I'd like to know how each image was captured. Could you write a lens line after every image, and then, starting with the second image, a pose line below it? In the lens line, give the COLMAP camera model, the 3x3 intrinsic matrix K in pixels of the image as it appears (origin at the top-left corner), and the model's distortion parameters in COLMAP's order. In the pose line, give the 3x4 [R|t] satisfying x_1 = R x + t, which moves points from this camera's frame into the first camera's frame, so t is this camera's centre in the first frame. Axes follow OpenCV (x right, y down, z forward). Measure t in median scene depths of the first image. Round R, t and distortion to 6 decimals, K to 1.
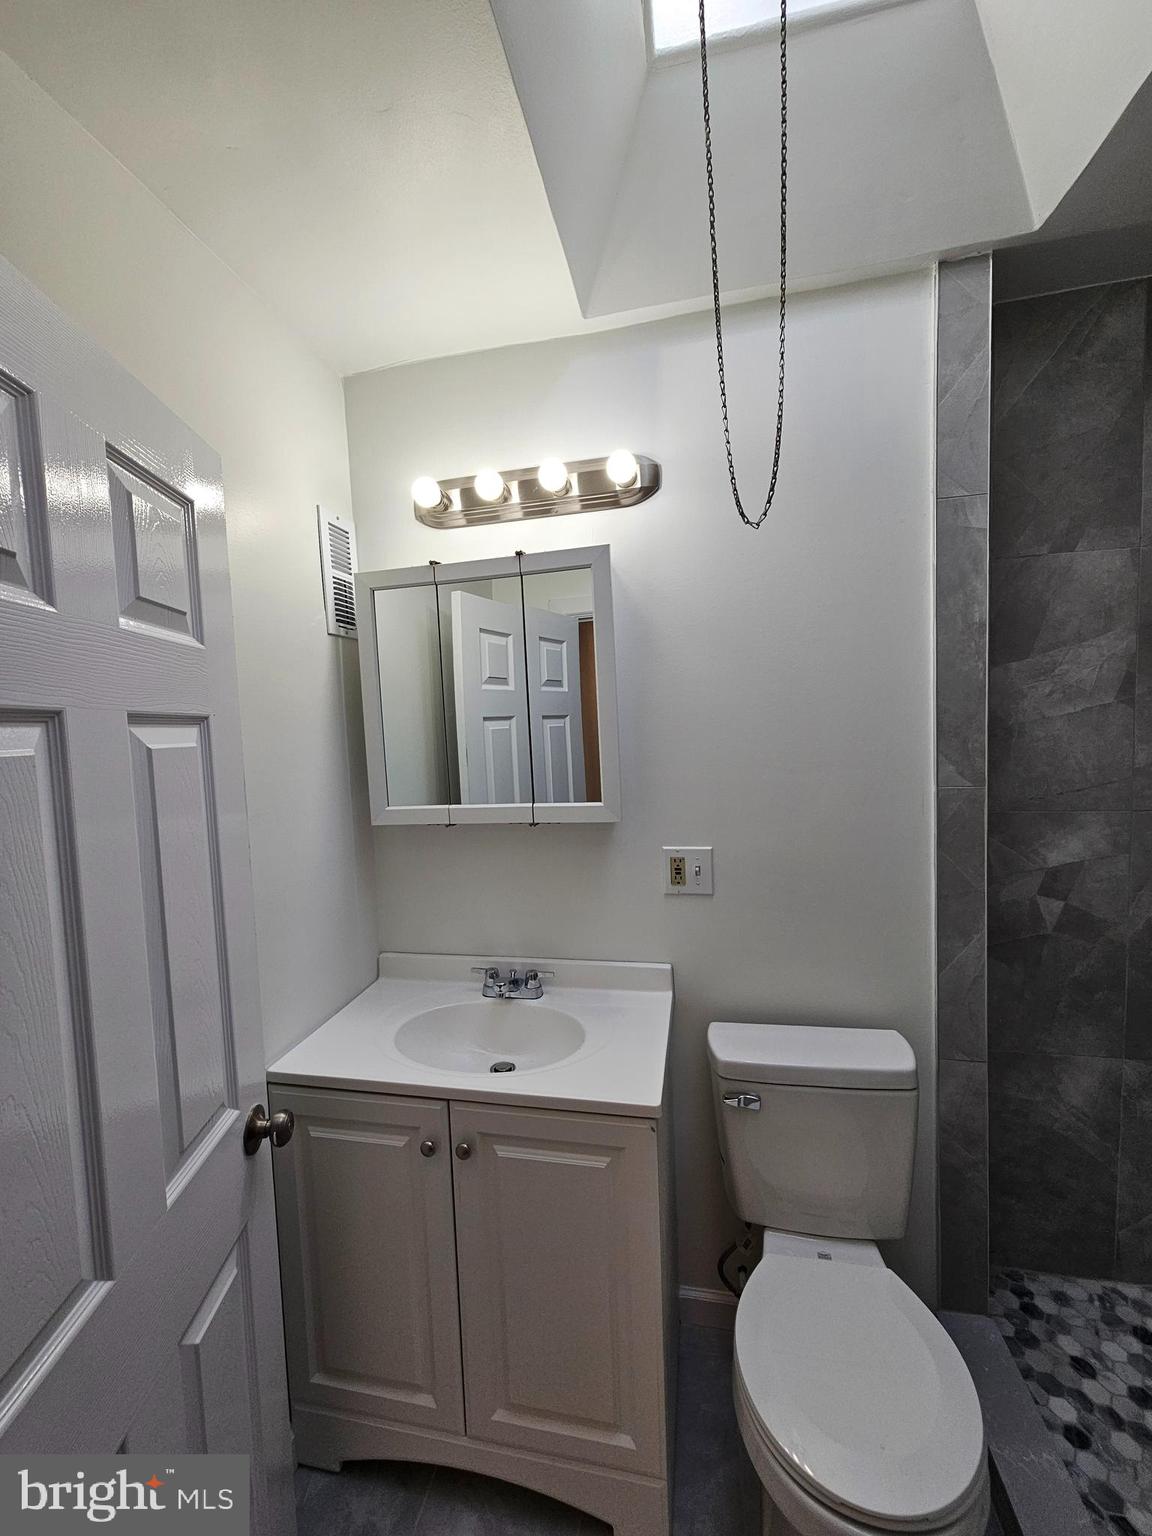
lens RADIAL K [[630.6, 0, 572.5], [0, 630.6, 766.8], [0, 0, 1]] dist [-0.000100, 0.000191]
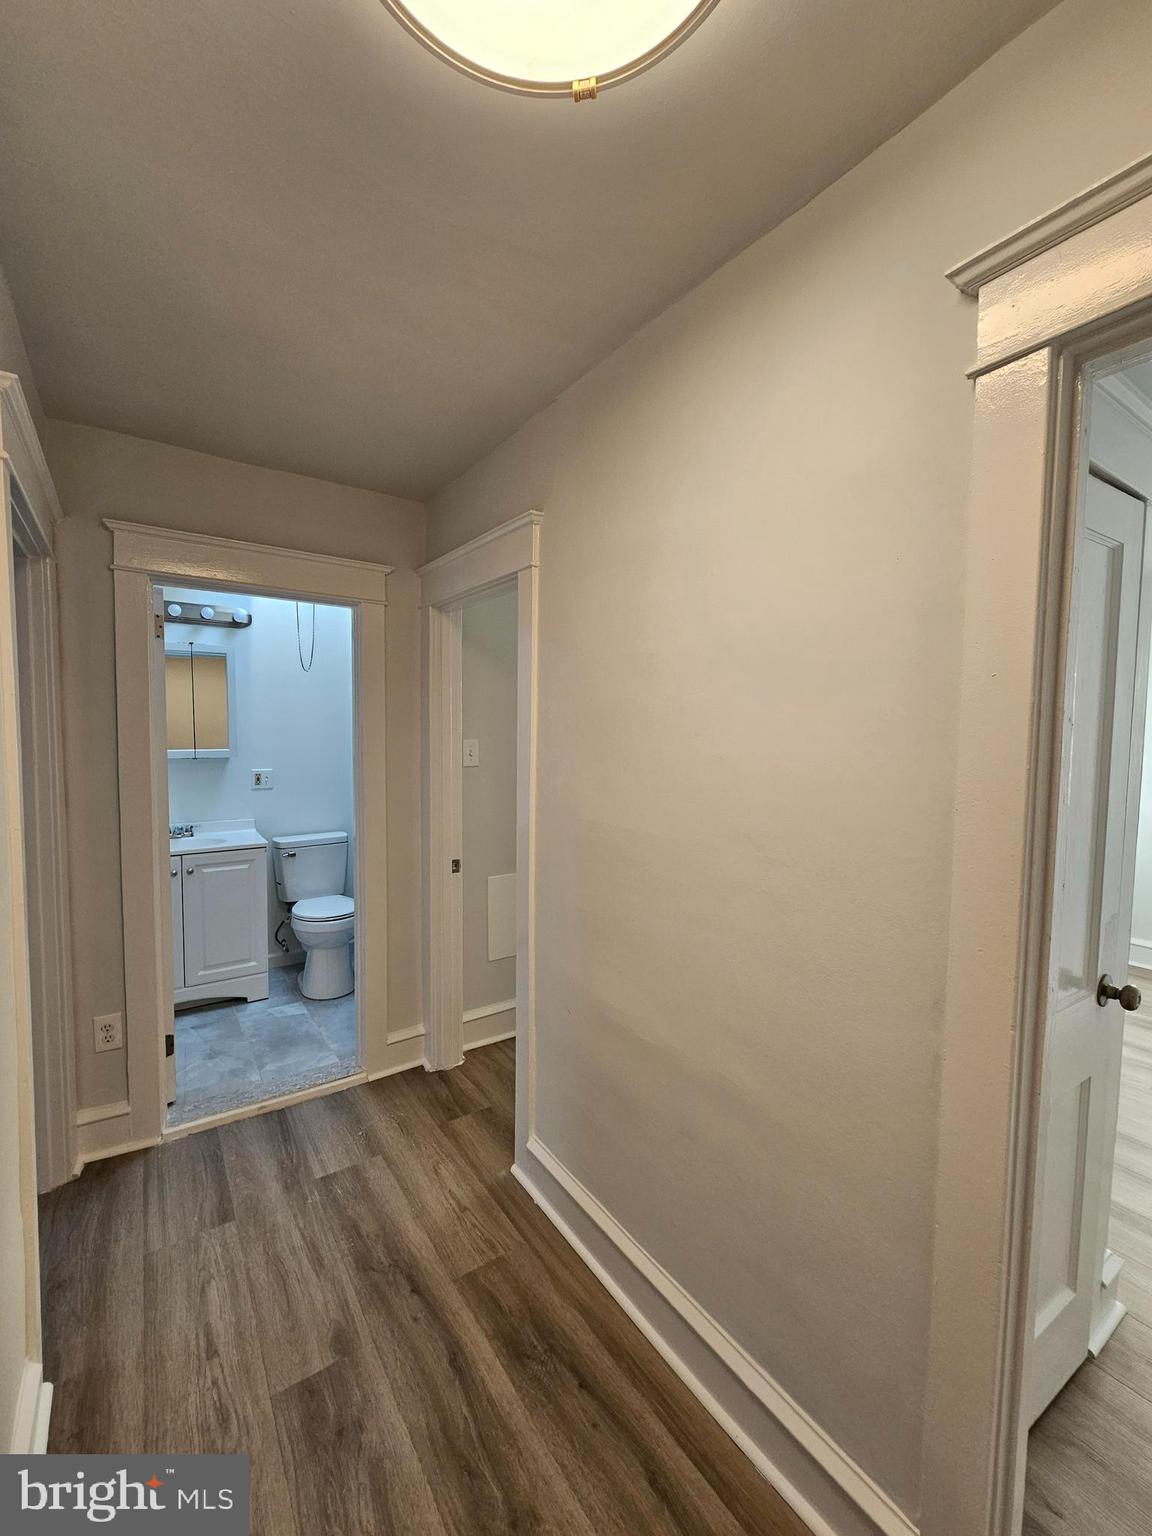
lens RADIAL K [[630.6, 0, 561.0], [0, 630.6, 763.8], [0, 0, 1]] dist [-0.000100, 0.000191]
pose [[0.697984, 0.007302, 0.716076, -0.818024], [0.004378, 0.999886, -0.014463, 0.157038], [-0.716100, 0.013230, 0.697873, -1.660232]]
